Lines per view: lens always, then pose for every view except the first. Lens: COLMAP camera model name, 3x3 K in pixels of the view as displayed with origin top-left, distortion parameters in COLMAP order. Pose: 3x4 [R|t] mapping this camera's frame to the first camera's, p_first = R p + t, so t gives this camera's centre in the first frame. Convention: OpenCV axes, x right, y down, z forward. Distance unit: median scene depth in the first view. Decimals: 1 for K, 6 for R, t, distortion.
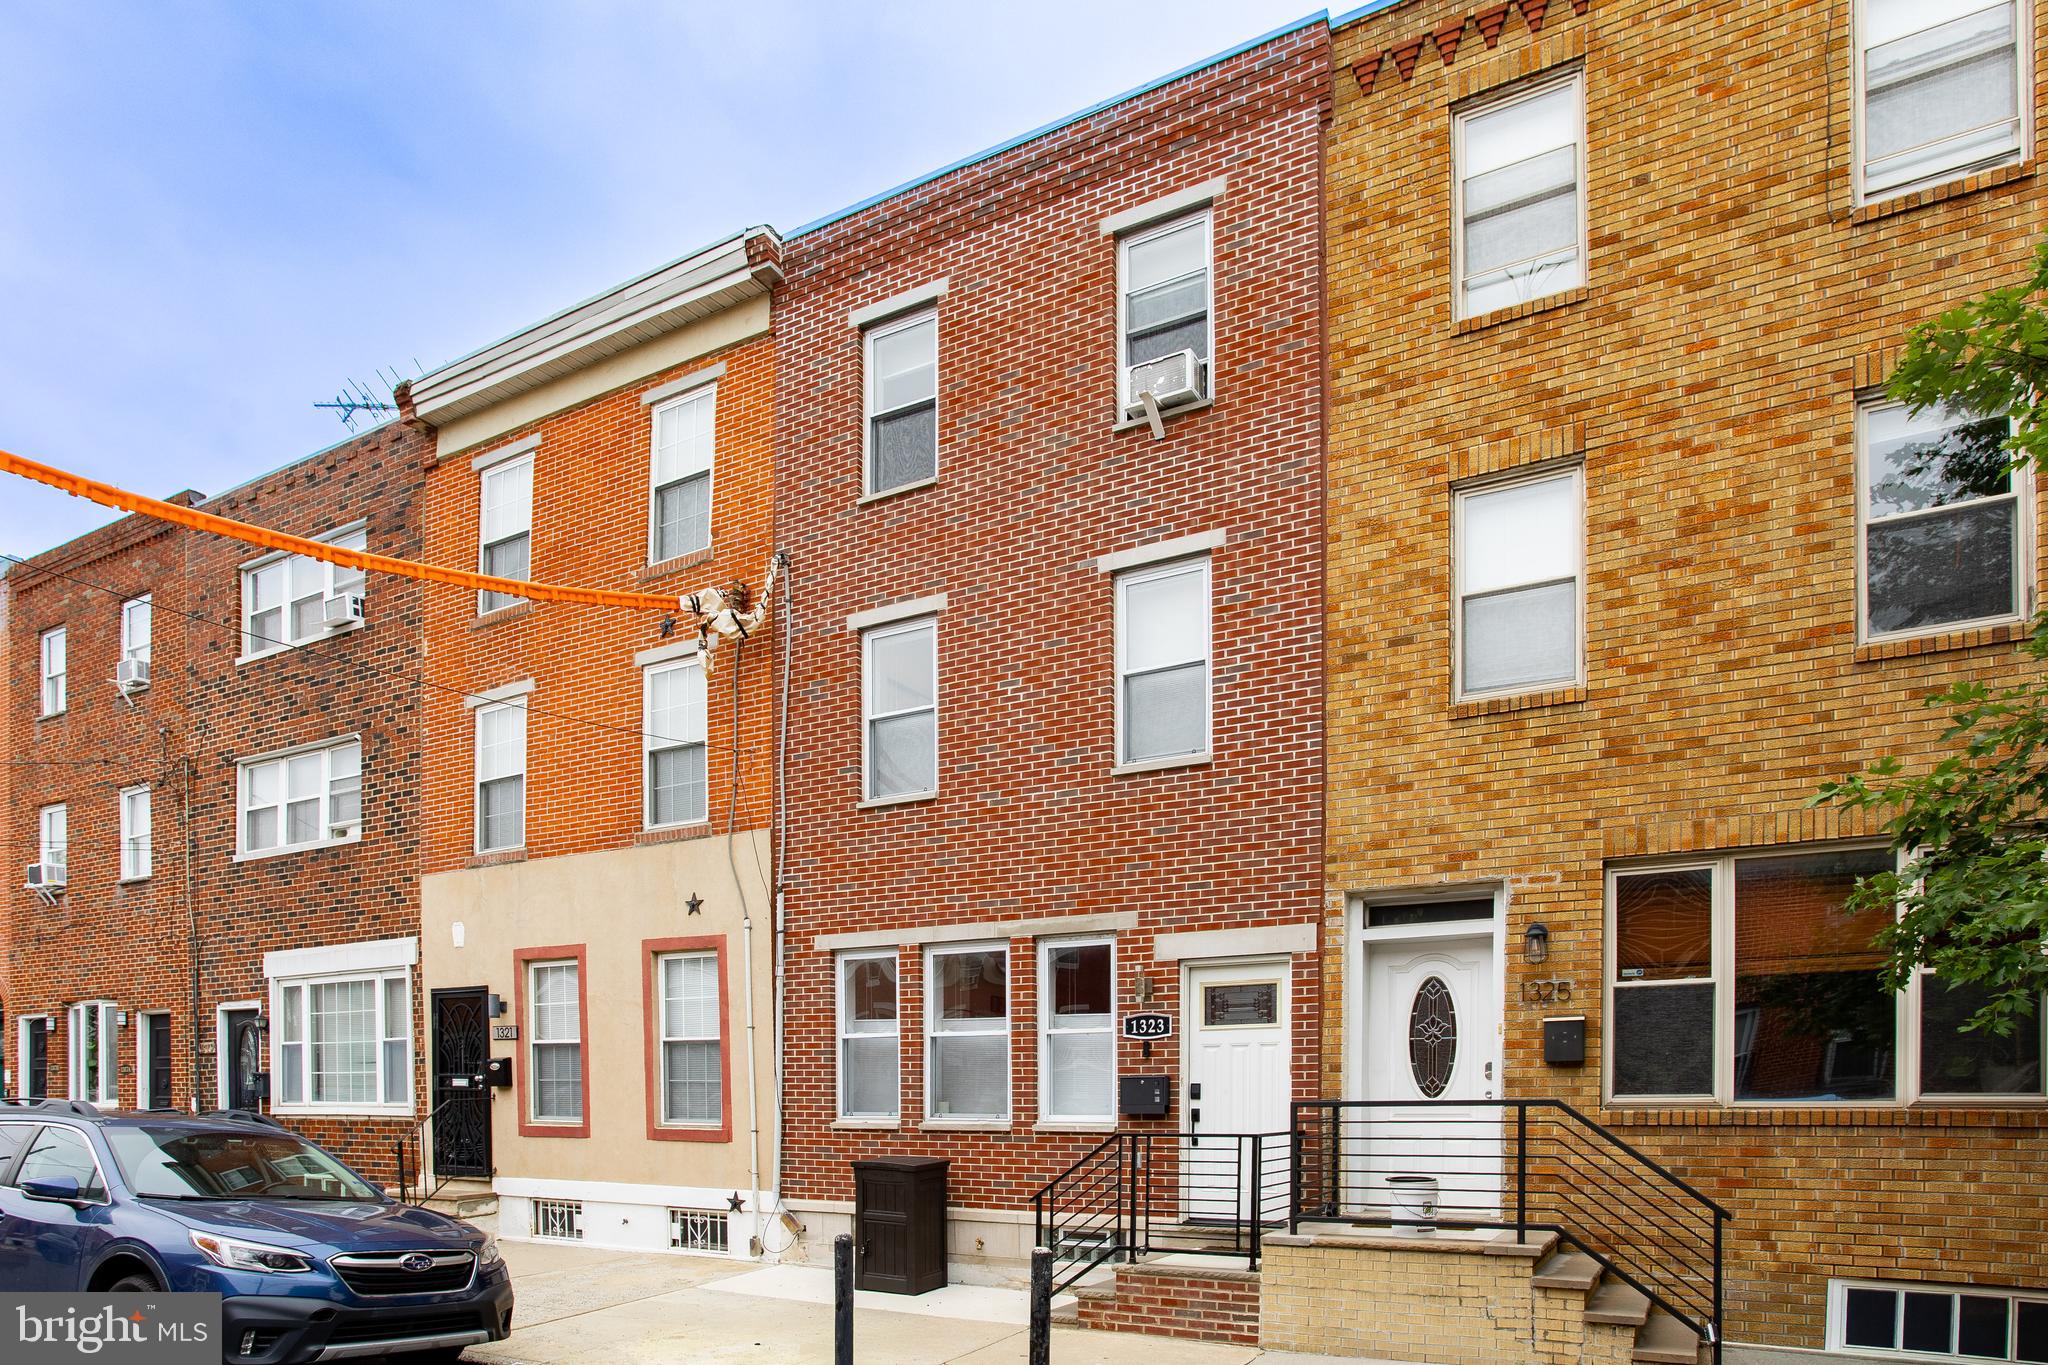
lens RADIAL K [[1012.2, 0, 1024.0], [0, 1012.2, 682.5], [0, 0, 1]] dist [-0.025964, 0.011824]
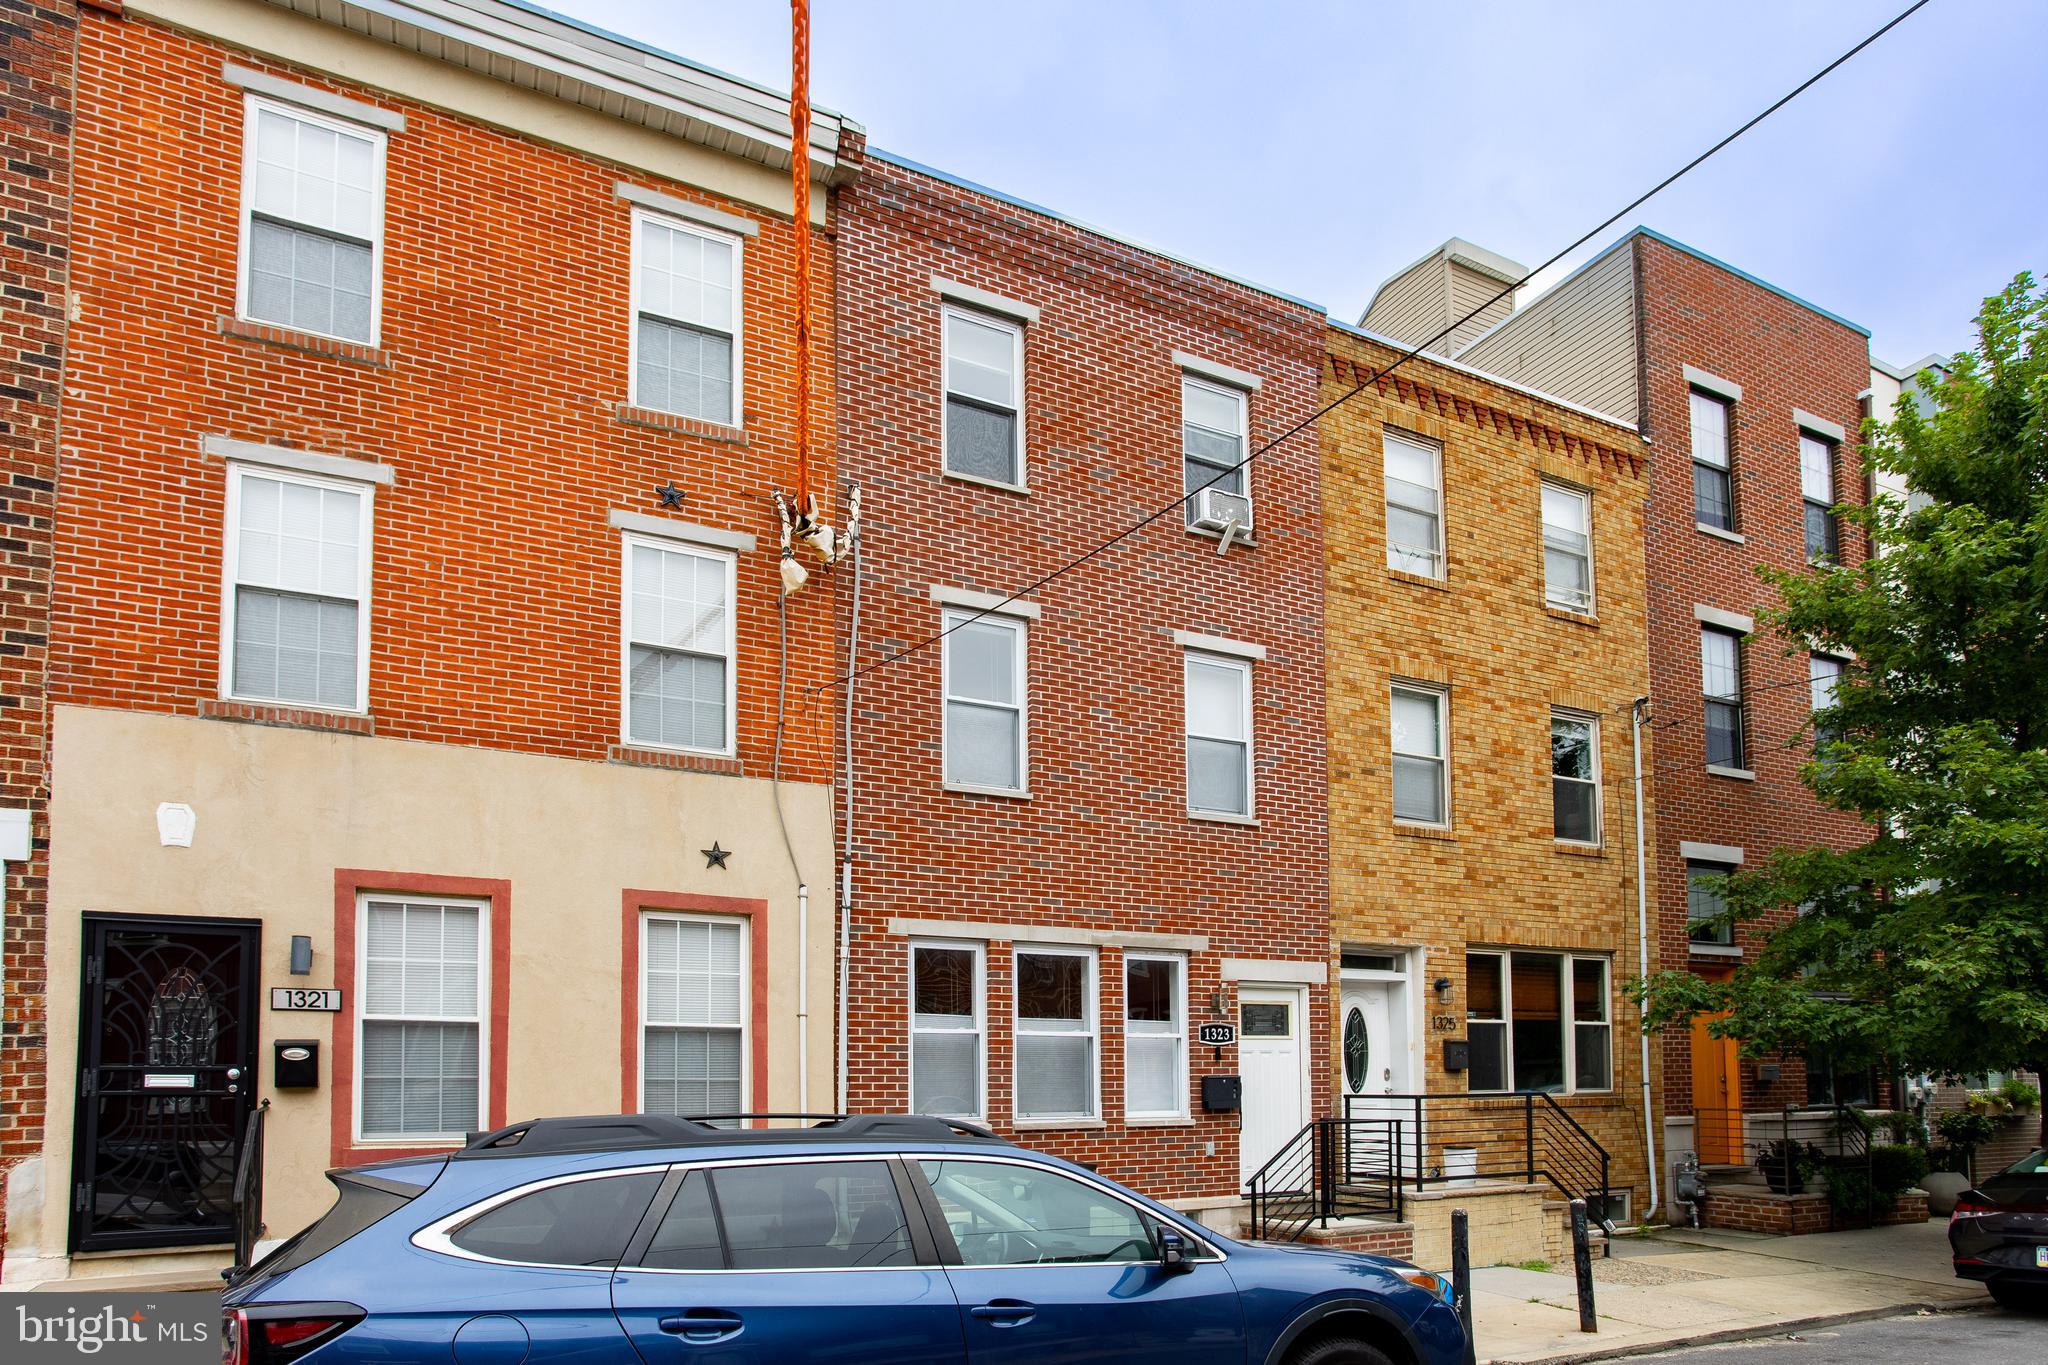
lens RADIAL K [[931.3, 0, 1024.4], [0, 931.3, 678.4], [0, 0, 1]] dist [-0.022336, 0.009836]
pose [[0.672397, 0.298727, 0.677233, -0.794486], [-0.272741, 0.950558, -0.148497, 0.145070], [-0.688110, -0.084861, 0.720627, 0.350968]]
